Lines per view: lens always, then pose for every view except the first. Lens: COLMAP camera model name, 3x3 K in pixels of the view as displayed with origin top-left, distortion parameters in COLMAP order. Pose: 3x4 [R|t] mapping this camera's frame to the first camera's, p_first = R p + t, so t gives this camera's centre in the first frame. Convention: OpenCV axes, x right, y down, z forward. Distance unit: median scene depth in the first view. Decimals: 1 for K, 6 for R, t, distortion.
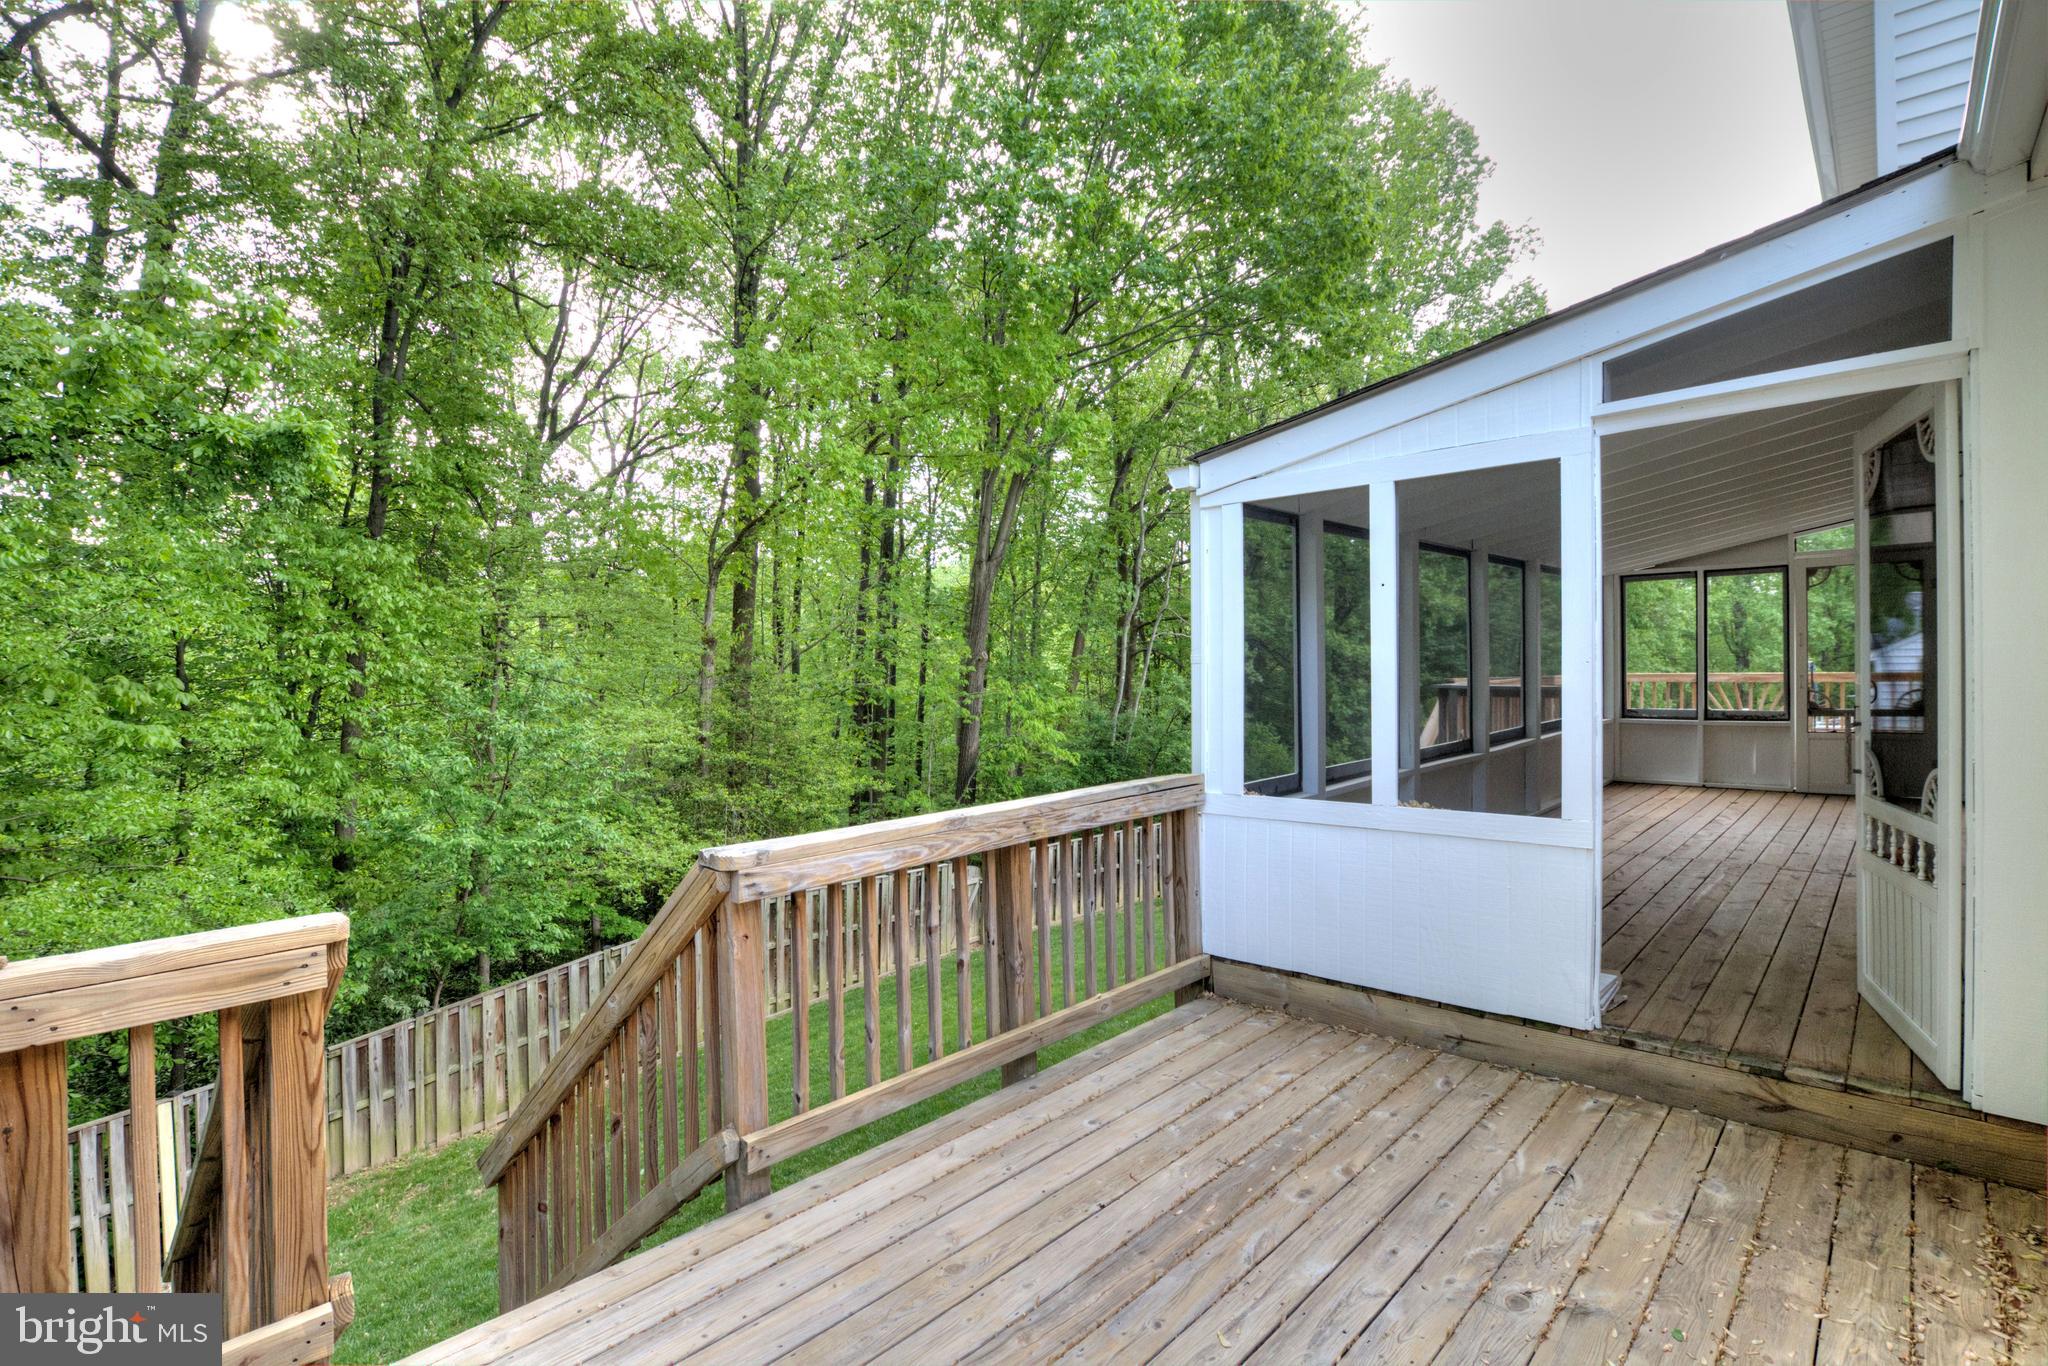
lens RADIAL K [[932.5, 0, 1023.2], [0, 932.5, 674.1], [0, 0, 1]] dist [-0.017410, -0.000255]
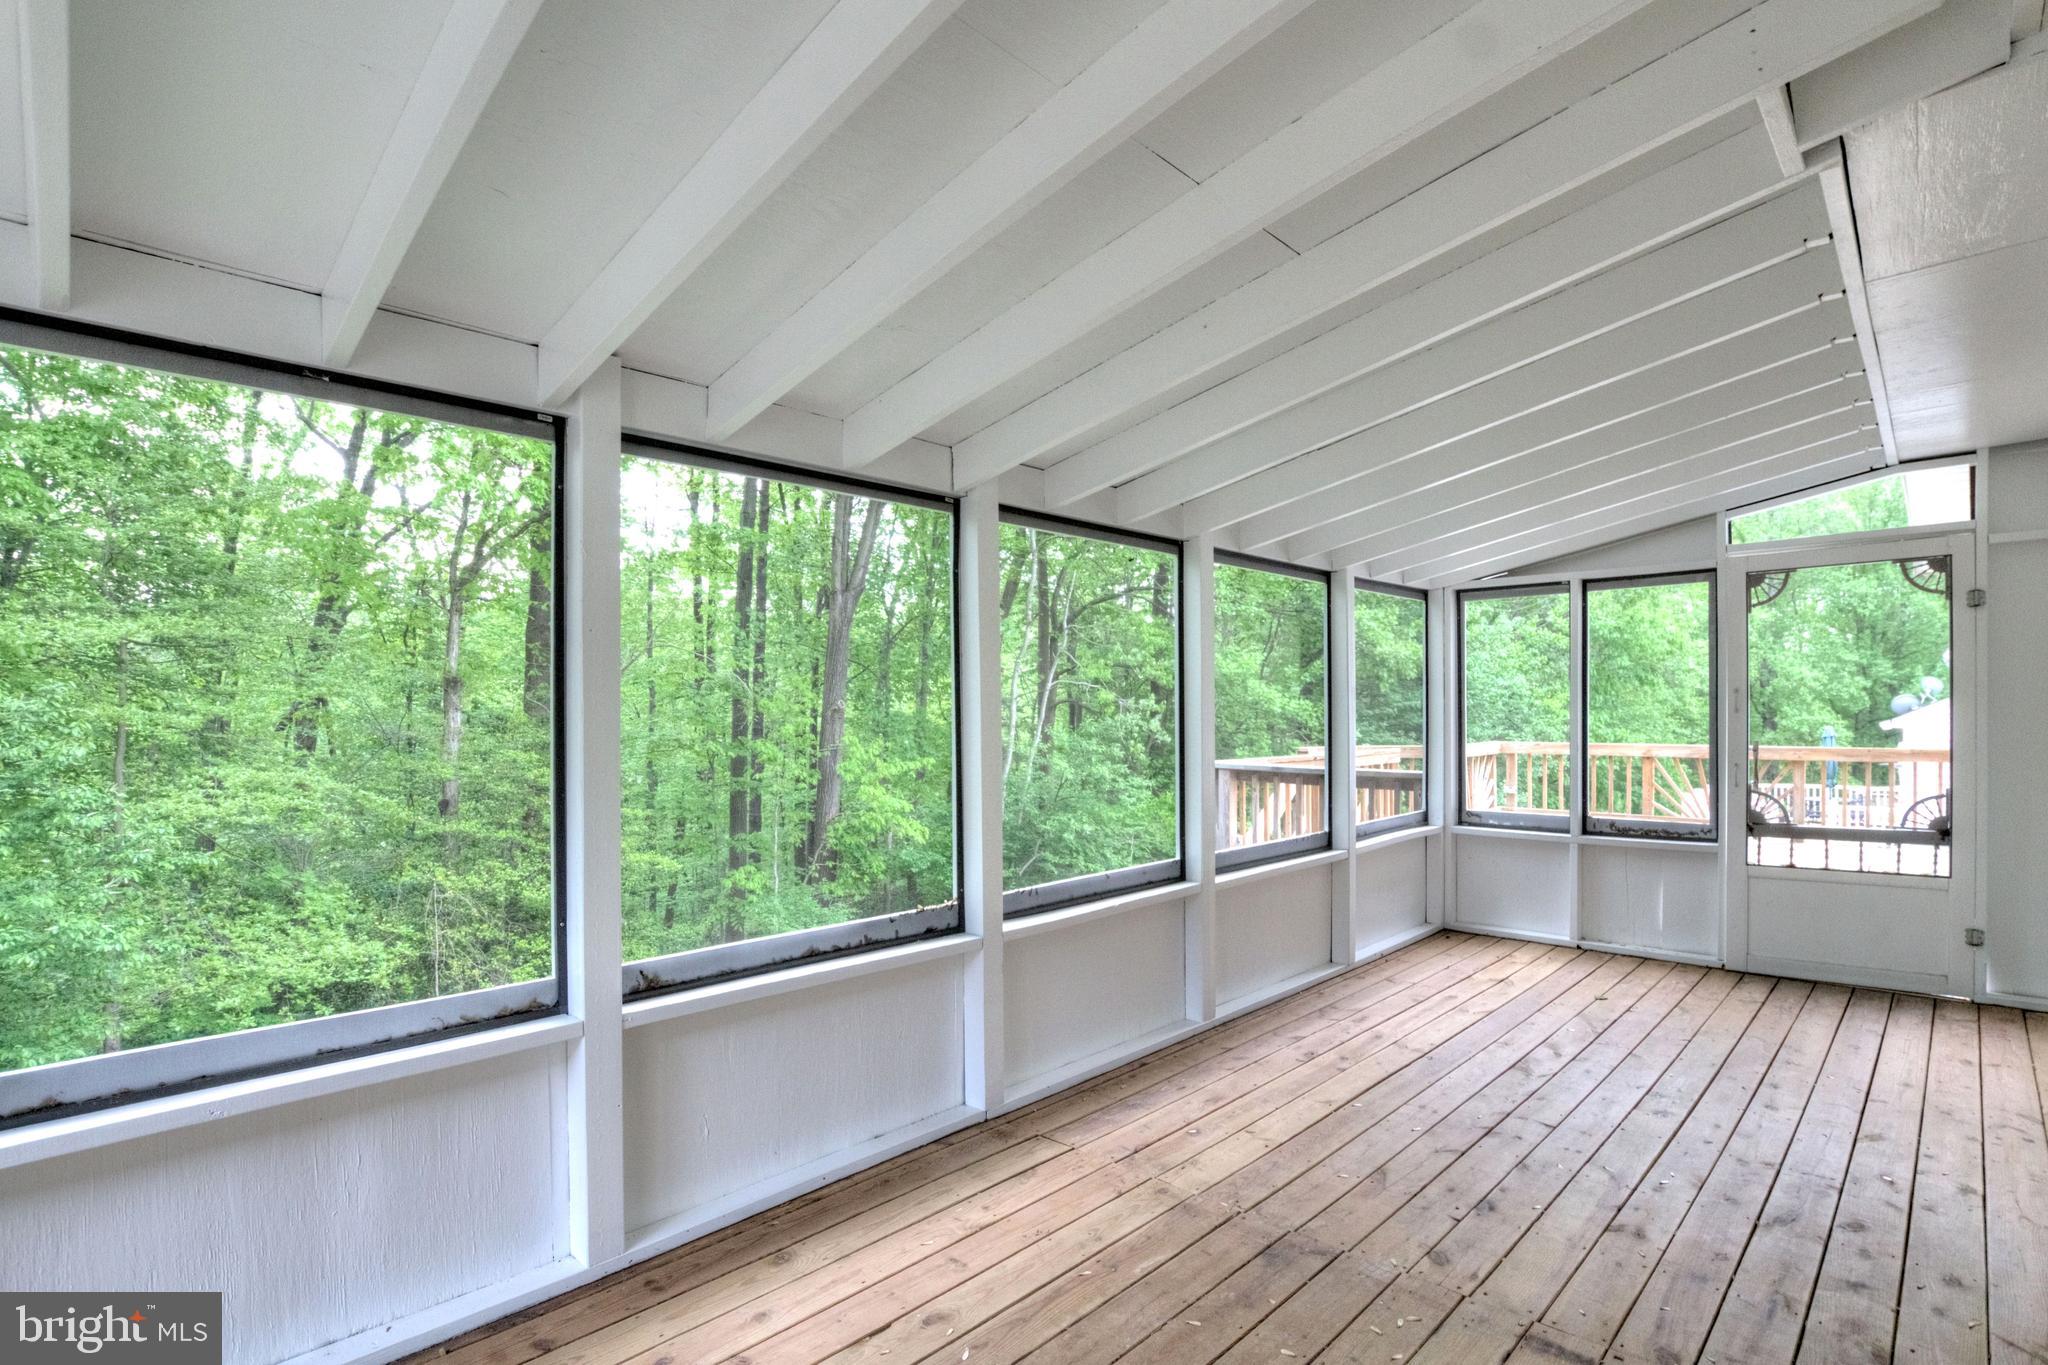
lens RADIAL K [[976.2, 0, 1020.7], [0, 976.2, 721.7], [0, 0, 1]] dist [-0.030641, 0.002801]
pose [[0.999858, 0.014842, -0.007950, 0.282937], [-0.014865, 0.999885, -0.002856, -0.010960], [0.007906, 0.002973, 0.999964, 0.281538]]
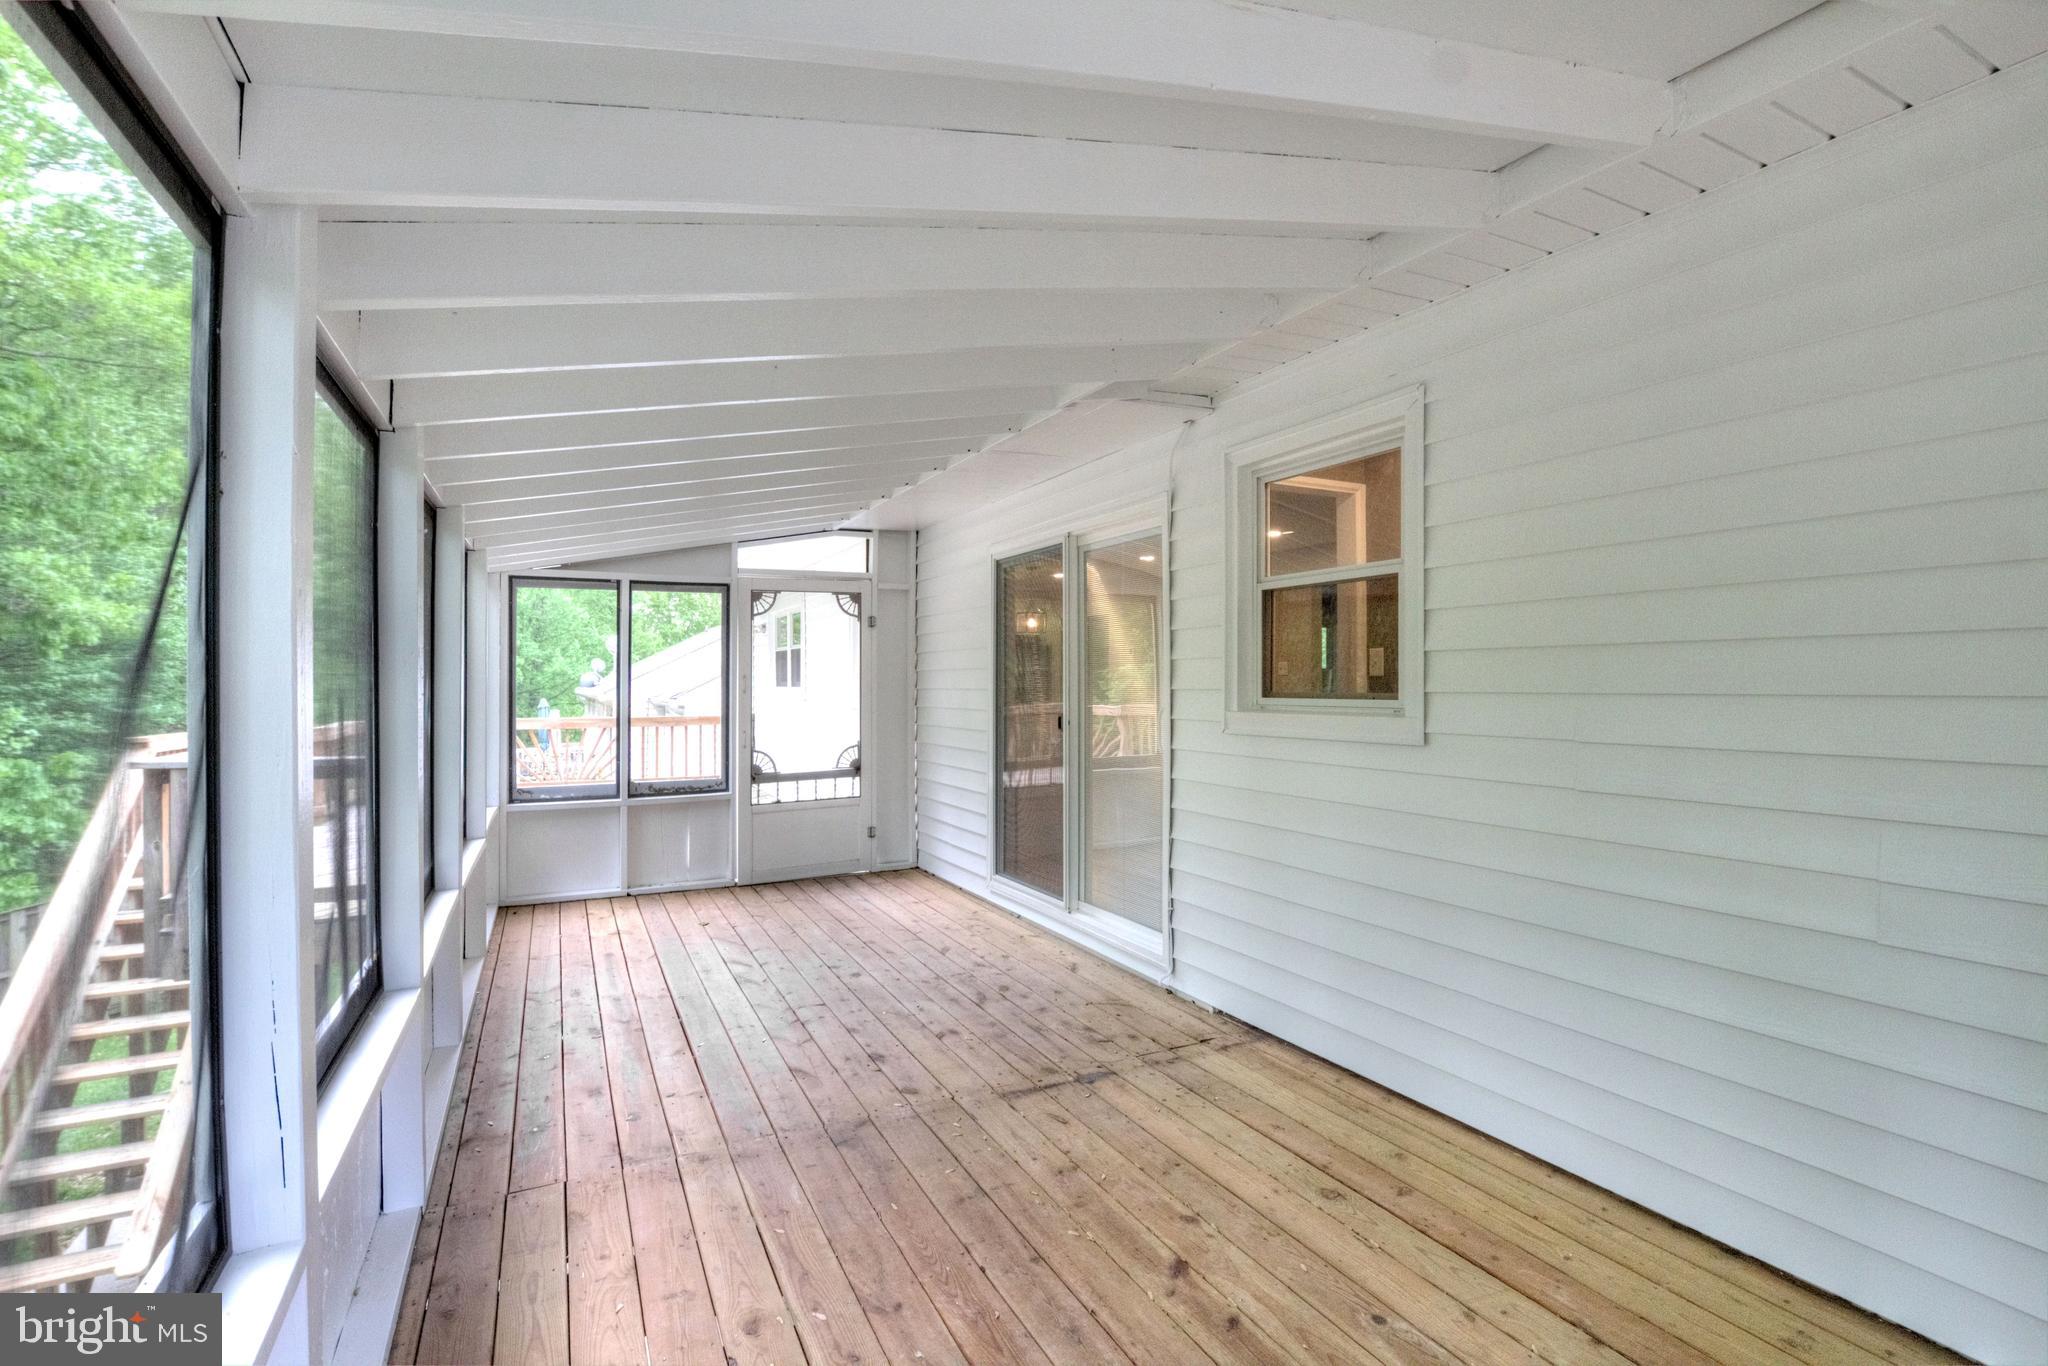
lens RADIAL K [[976.2, 0, 1013.6], [0, 976.2, 685.7], [0, 0, 1]] dist [-0.030641, 0.002801]
pose [[0.346264, 0.012530, 0.938054, 0.117902], [0.008550, 0.999827, -0.016511, -0.014225], [-0.938098, 0.013738, 0.346097, 0.353006]]
